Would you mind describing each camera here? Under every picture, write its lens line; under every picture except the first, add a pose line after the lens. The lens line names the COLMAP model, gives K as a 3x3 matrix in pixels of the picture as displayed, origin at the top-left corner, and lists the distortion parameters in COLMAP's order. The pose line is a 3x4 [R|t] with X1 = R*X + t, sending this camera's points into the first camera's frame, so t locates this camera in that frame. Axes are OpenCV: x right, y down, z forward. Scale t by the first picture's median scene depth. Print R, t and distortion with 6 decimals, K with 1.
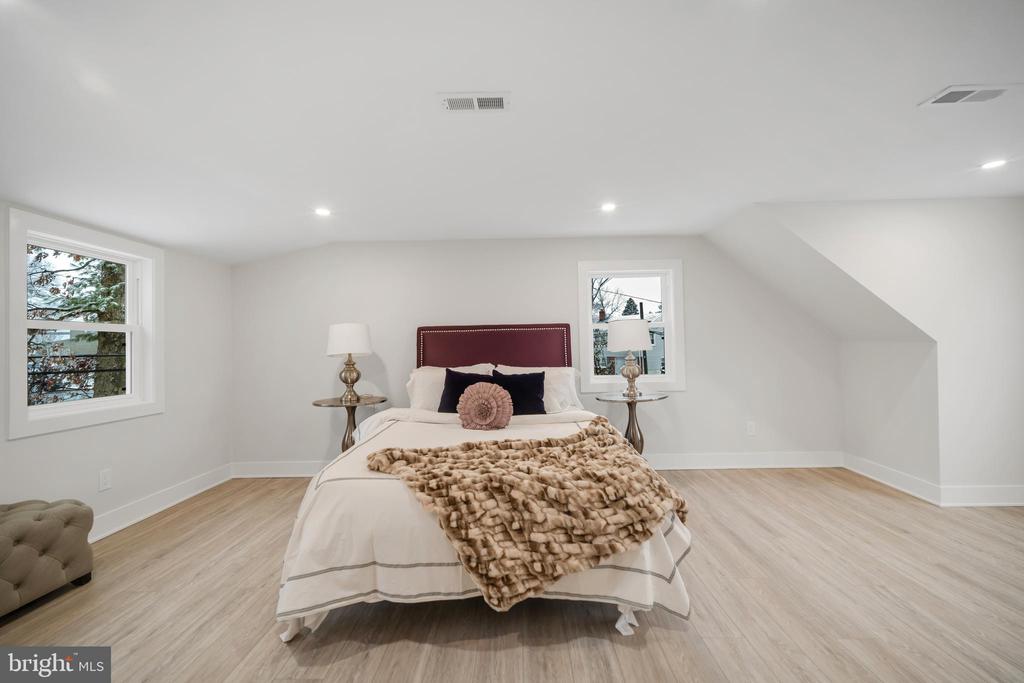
lens RADIAL K [[435.9, 0, 512.0], [0, 435.9, 341.5], [0, 0, 1]] dist [0.000874, 0.000191]
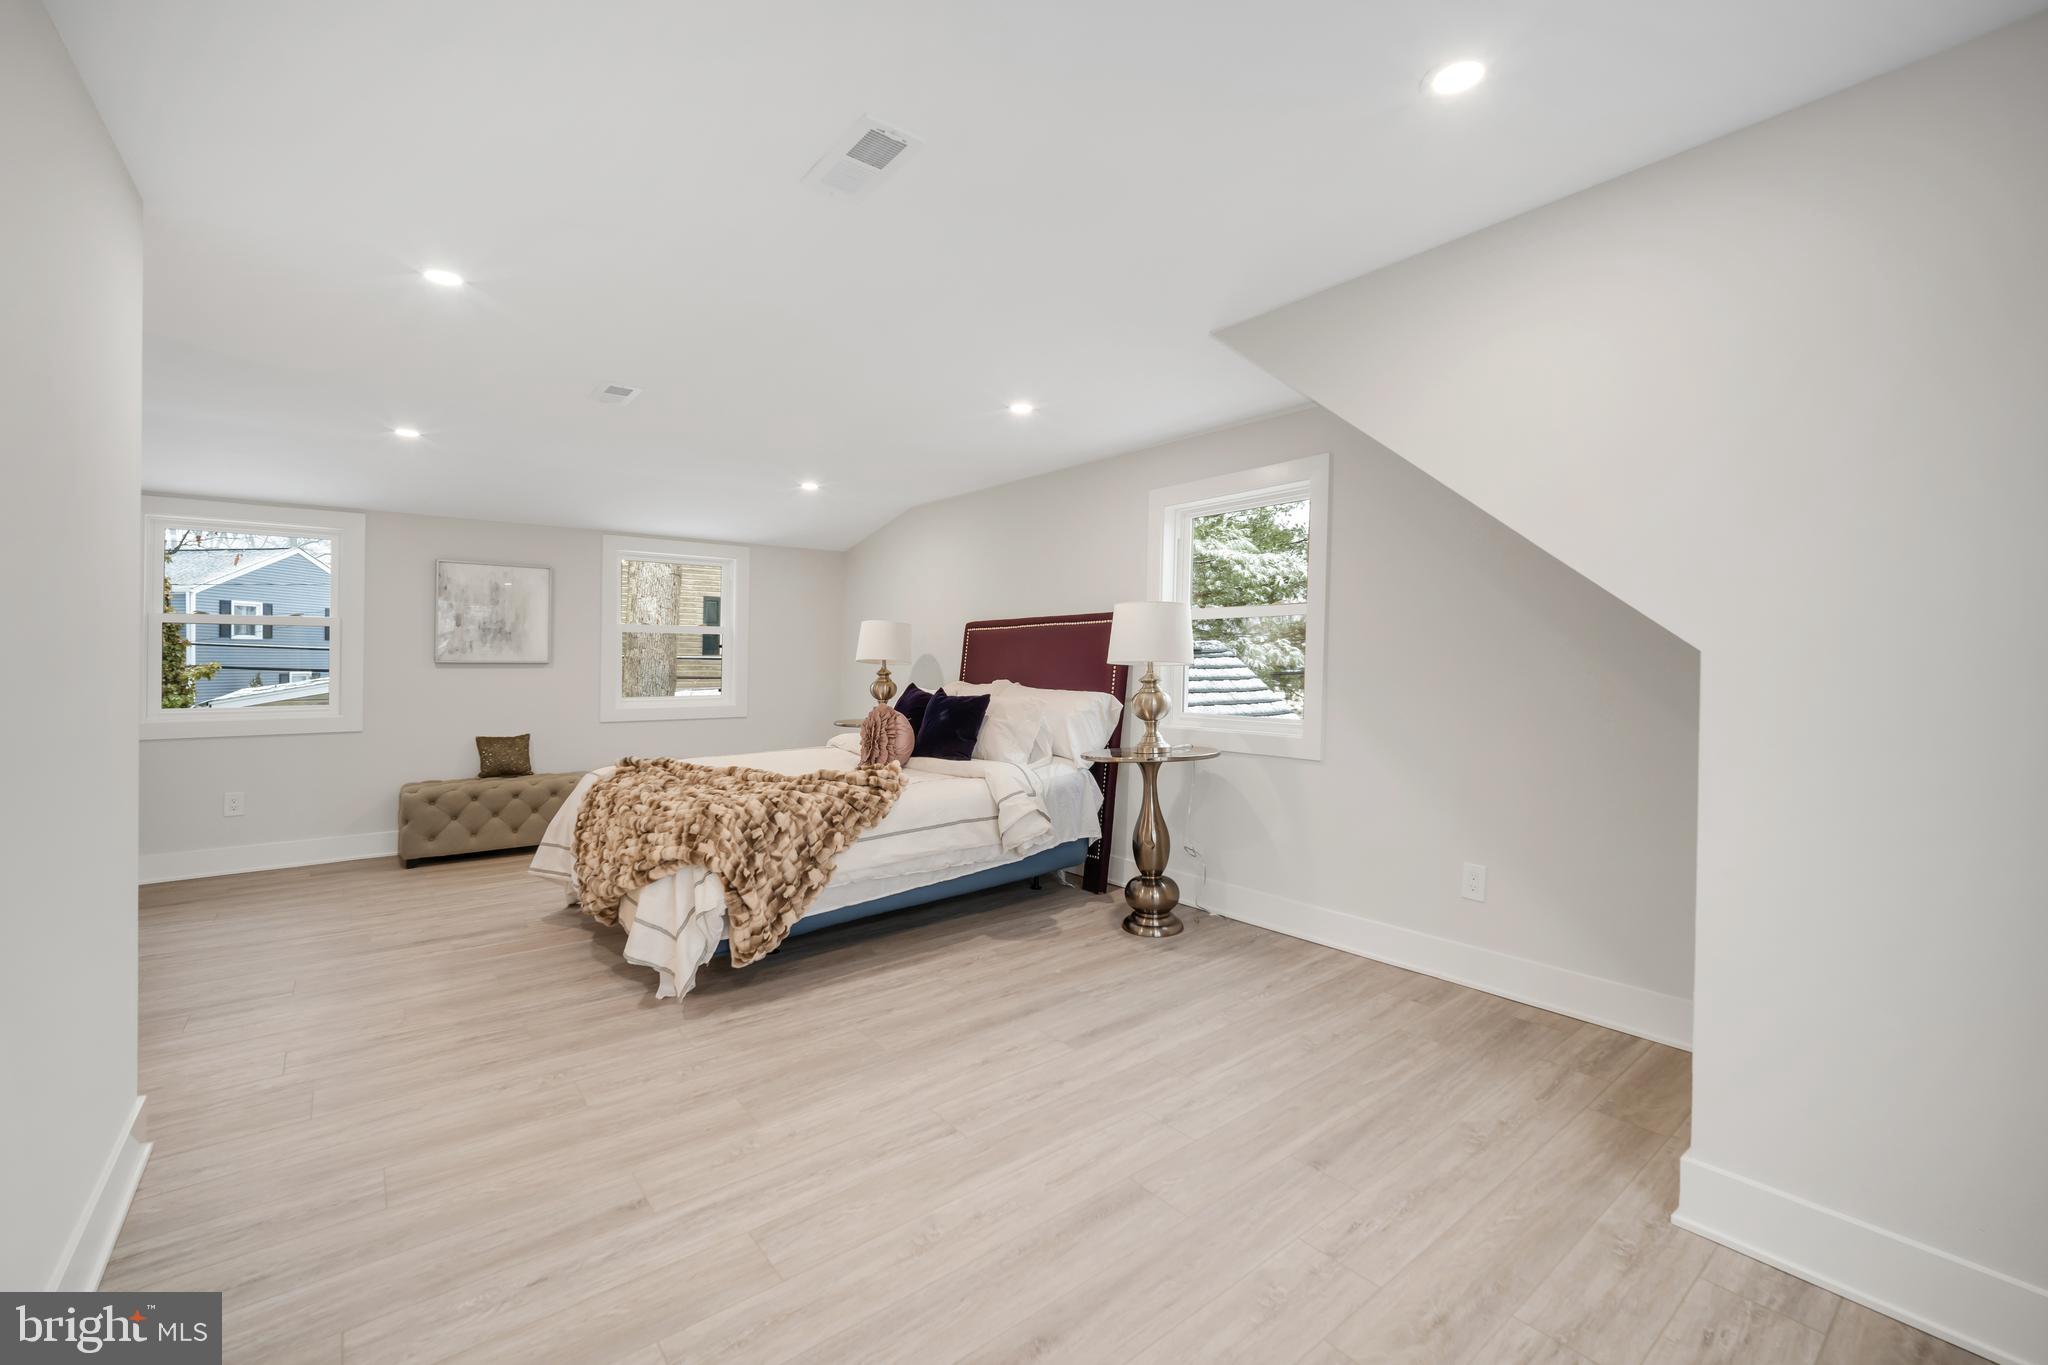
lens RADIAL K [[876.6, 0, 1024.0], [0, 876.6, 682.5], [0, 0, 1]] dist [0.000422, 0.000017]
pose [[0.612909, 0.038154, -0.789232, 1.130569], [-0.002715, 0.998929, 0.046184, -0.005058], [0.790149, -0.026164, 0.612356, 0.304667]]
